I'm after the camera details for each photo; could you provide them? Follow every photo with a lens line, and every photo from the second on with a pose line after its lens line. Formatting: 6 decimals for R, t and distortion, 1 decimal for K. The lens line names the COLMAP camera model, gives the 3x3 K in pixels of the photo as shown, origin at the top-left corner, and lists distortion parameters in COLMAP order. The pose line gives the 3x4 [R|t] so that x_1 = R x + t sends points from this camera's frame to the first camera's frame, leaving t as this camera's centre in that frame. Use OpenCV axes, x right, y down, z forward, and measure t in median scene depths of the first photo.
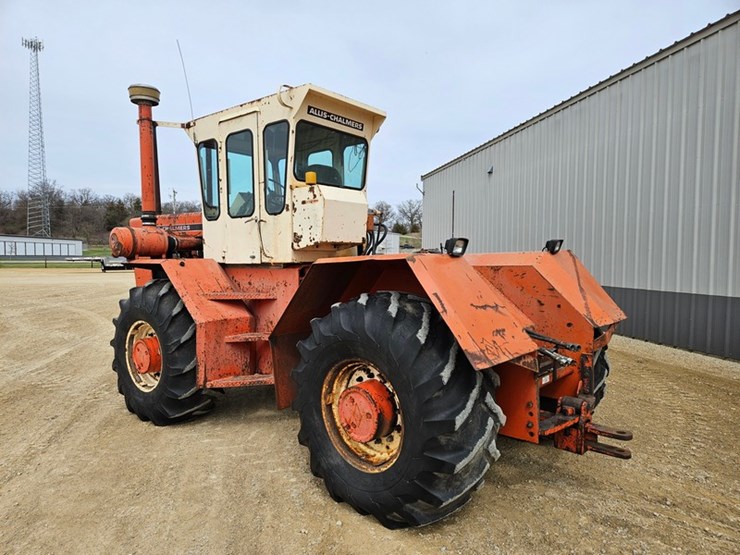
lens RADIAL K [[474.9, 0, 382.5], [0, 474.9, 294.5], [0, 0, 1]] dist [0.072971, -0.056491]
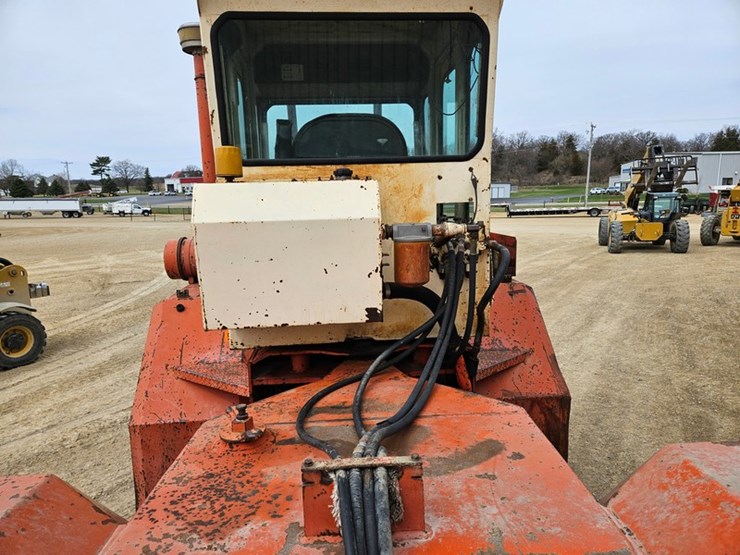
lens RADIAL K [[493.1, 0, 383.4], [0, 493.1, 288.3], [0, 0, 1]] dist [0.074676, -0.069223]
pose [[0.683664, 0.116098, -0.720503, 0.238760], [-0.037545, 0.991553, 0.124149, -0.182470], [0.728830, -0.057825, 0.682248, 0.749643]]
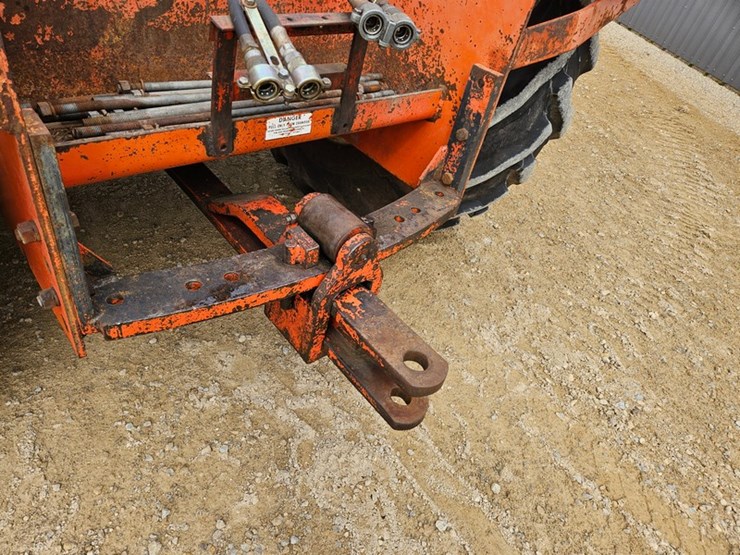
lens RADIAL K [[483.2, 0, 371.6], [0, 483.2, 272.3], [0, 0, 1]] dist [0.081214, -0.062998]
pose [[0.970915, 0.235837, 0.041287, 0.303421], [-0.216518, 0.791271, 0.571847, 0.049897], [0.102193, -0.564155, 0.819320, 0.536722]]
